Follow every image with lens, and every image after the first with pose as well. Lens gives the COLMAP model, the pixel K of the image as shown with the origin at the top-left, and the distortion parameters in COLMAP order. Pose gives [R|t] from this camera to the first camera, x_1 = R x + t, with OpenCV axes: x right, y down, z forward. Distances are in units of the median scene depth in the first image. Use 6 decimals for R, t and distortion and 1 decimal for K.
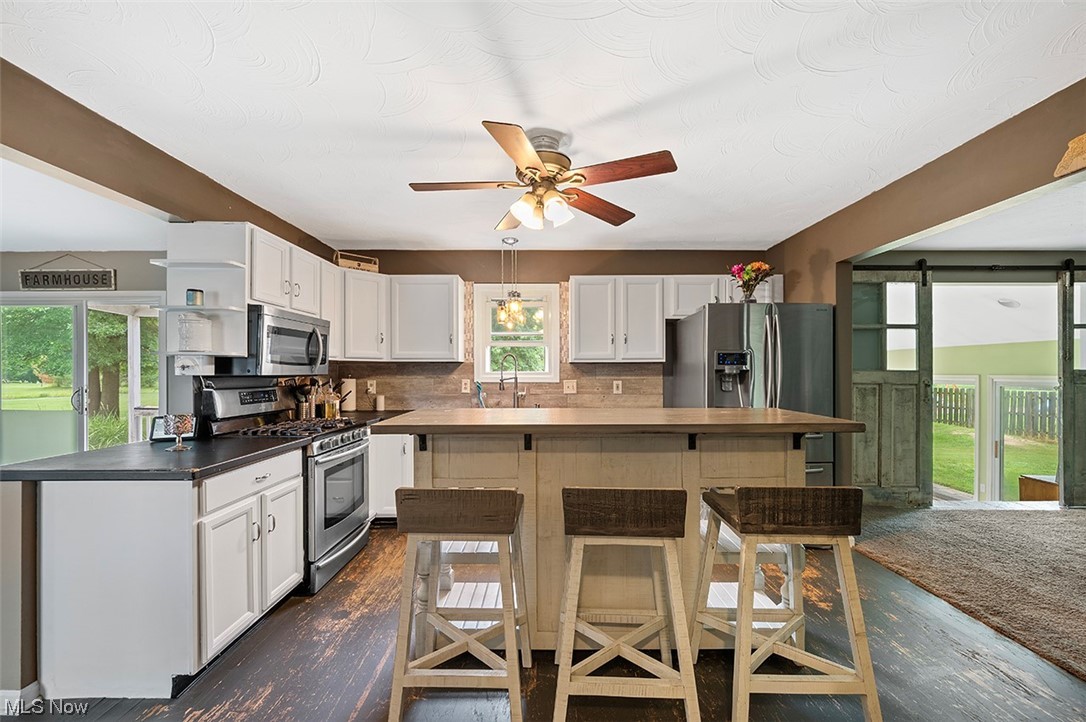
lens RADIAL K [[431.3, 0, 543.1], [0, 431.3, 370.9], [0, 0, 1]] dist [-0.002183, -0.001260]
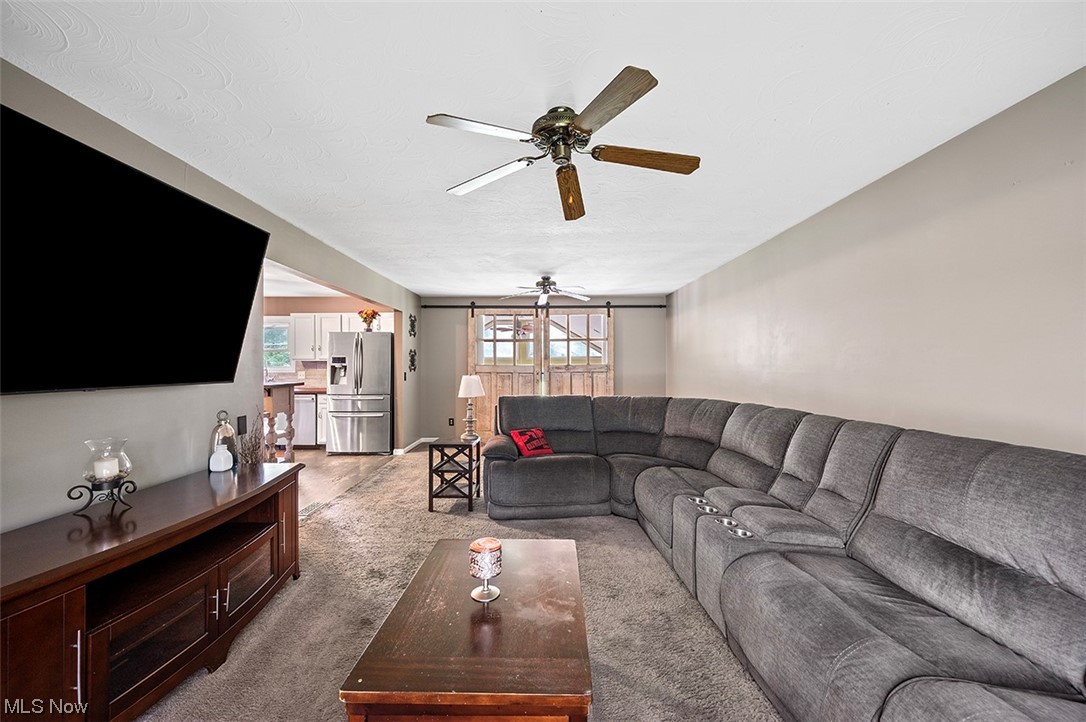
lens RADIAL K [[431.3, 0, 549.9], [0, 431.3, 357.5], [0, 0, 1]] dist [-0.002183, -0.001260]
pose [[0.999532, -0.002498, 0.030496, 1.013250], [0.003026, 0.999846, -0.017293, -0.000889], [-0.030448, 0.017377, 0.999385, -0.772096]]
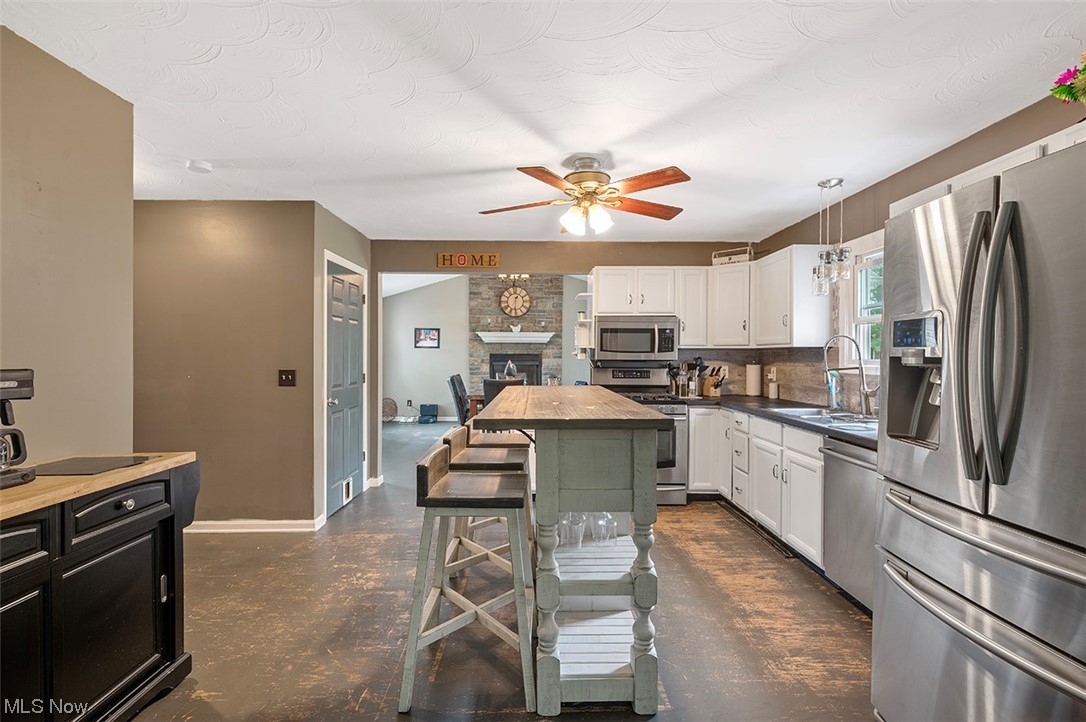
lens RADIAL K [[487.9, 0, 542.3], [0, 487.9, 356.5], [0, 0, 1]] dist [-0.005106, -0.000445]
pose [[0.018733, 0.002181, -0.999822, 0.697790], [-0.006143, 0.999979, 0.002066, -0.001524], [0.999806, 0.006103, 0.018746, 0.453818]]
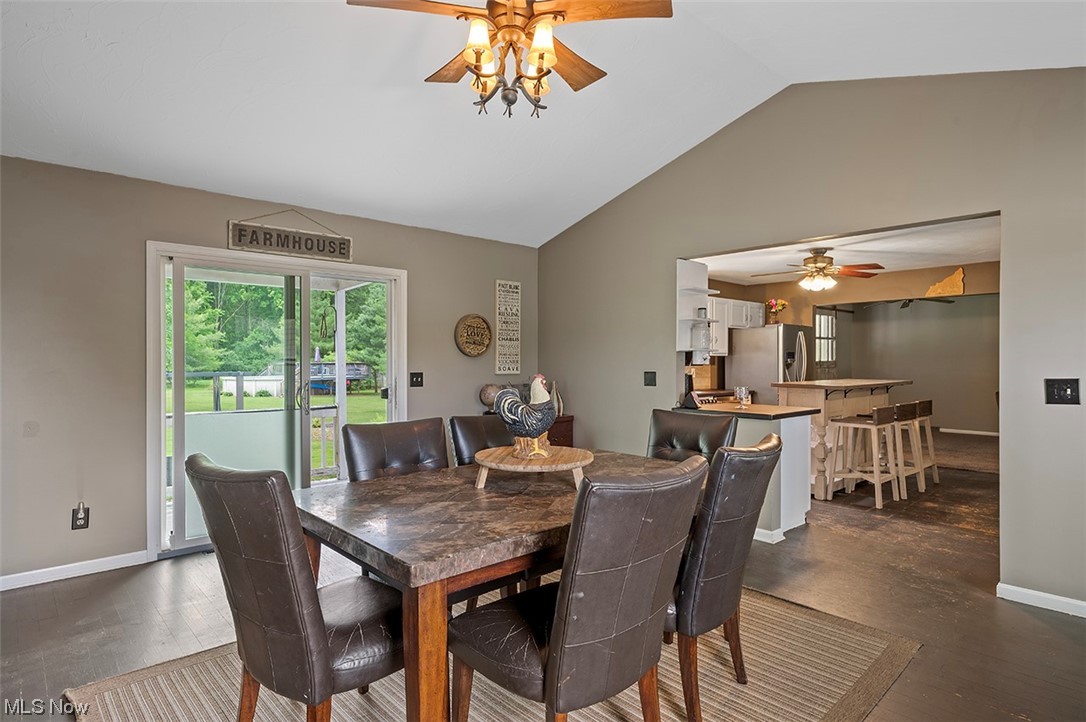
lens RADIAL K [[592.9, 0, 542.0], [0, 592.9, 360.8], [0, 0, 1]] dist [-0.001595, 0.000106]
pose [[0.734429, 0.002642, 0.678680, -1.509558], [-0.001820, 0.999996, -0.001924, 0.001979], [-0.678683, 0.000177, 0.734431, -0.088699]]
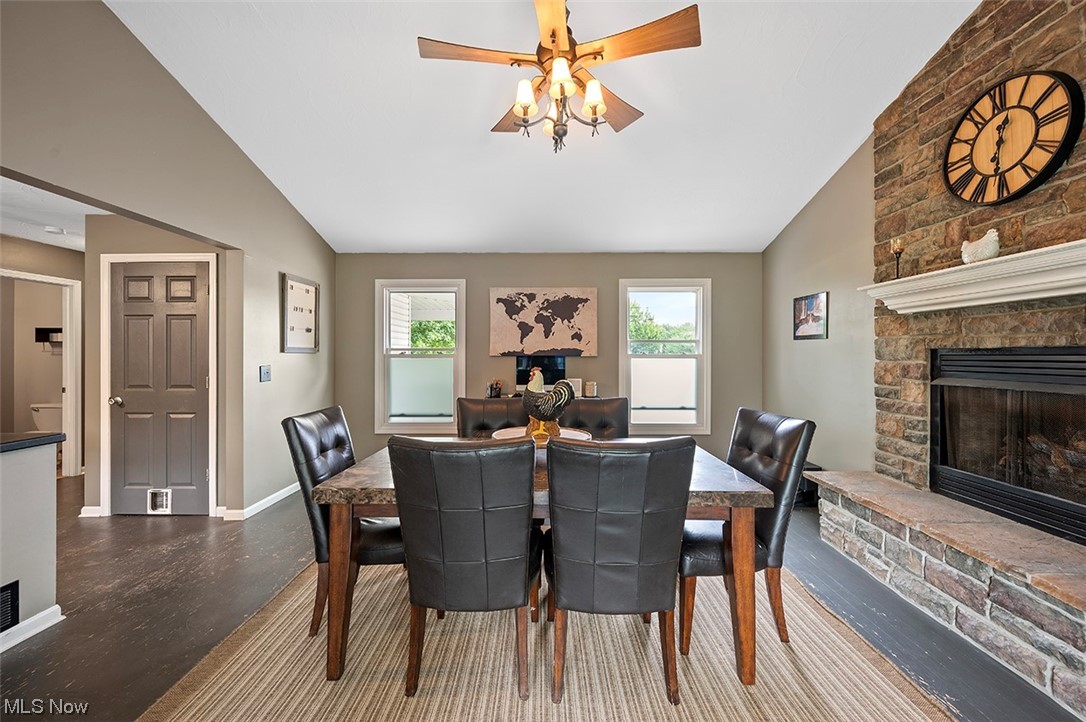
lens RADIAL K [[431.3, 0, 543.2], [0, 431.3, 353.8], [0, 0, 1]] dist [-0.002183, -0.001260]
pose [[-0.999927, -0.000012, 0.012061, -1.114025], [-0.000021, 1.000000, -0.000761, -0.000802], [-0.012061, -0.000761, -0.999927, 0.901695]]
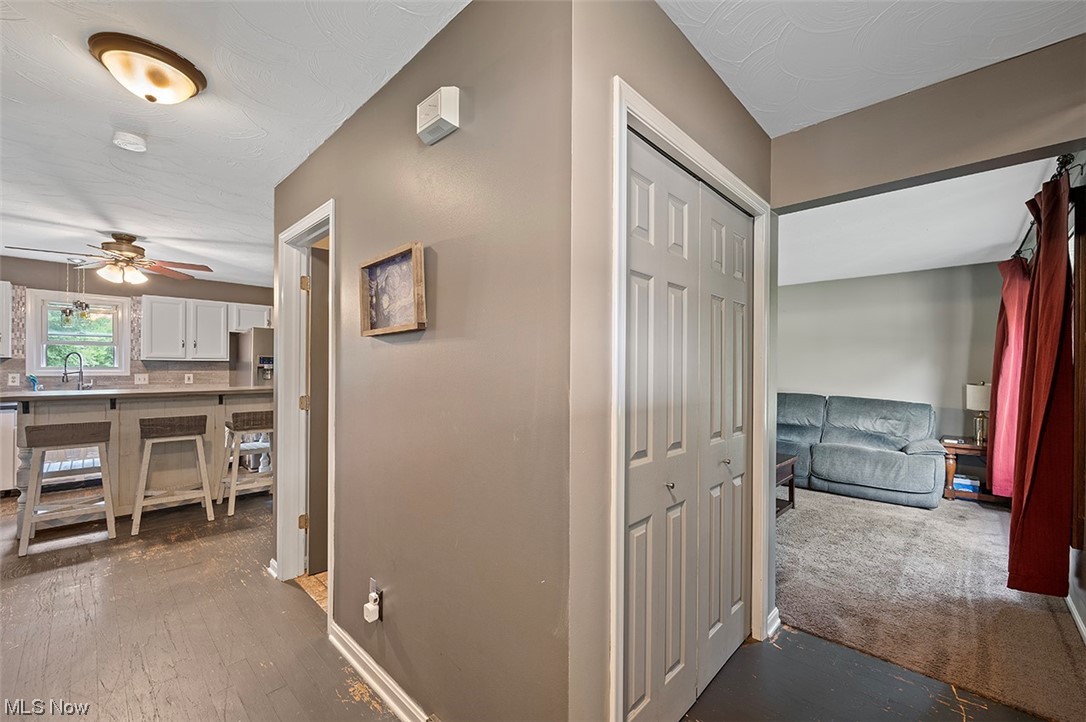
lens RADIAL K [[431.3, 0, 550.0], [0, 431.3, 367.4], [0, 0, 1]] dist [-0.002183, -0.001260]
pose [[0.676388, 0.004263, 0.736533, -0.057870], [-0.006273, 0.999980, -0.000026, -0.005083], [-0.736519, -0.004603, 0.676402, -0.763701]]
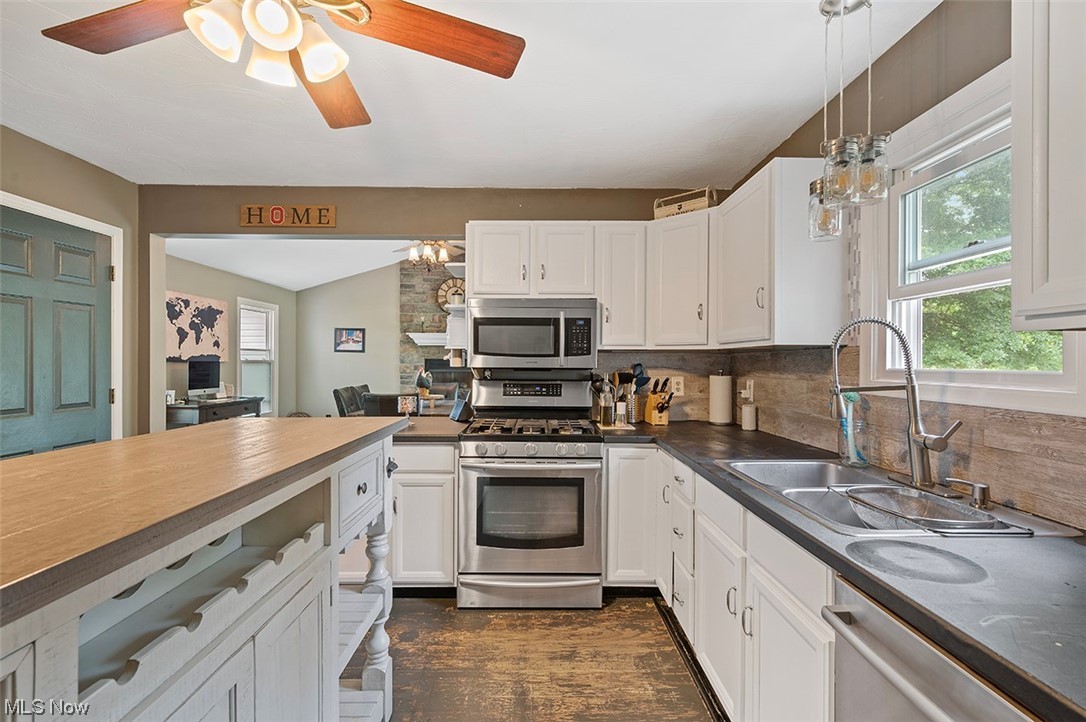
lens RADIAL K [[487.9, 0, 544.9], [0, 487.9, 362.6], [0, 0, 1]] dist [-0.005106, -0.000445]
pose [[0.019538, 0.002785, -0.999805, 0.297607], [-0.006262, 0.999977, 0.002663, -0.002634], [0.999789, 0.006209, 0.019555, 0.690214]]
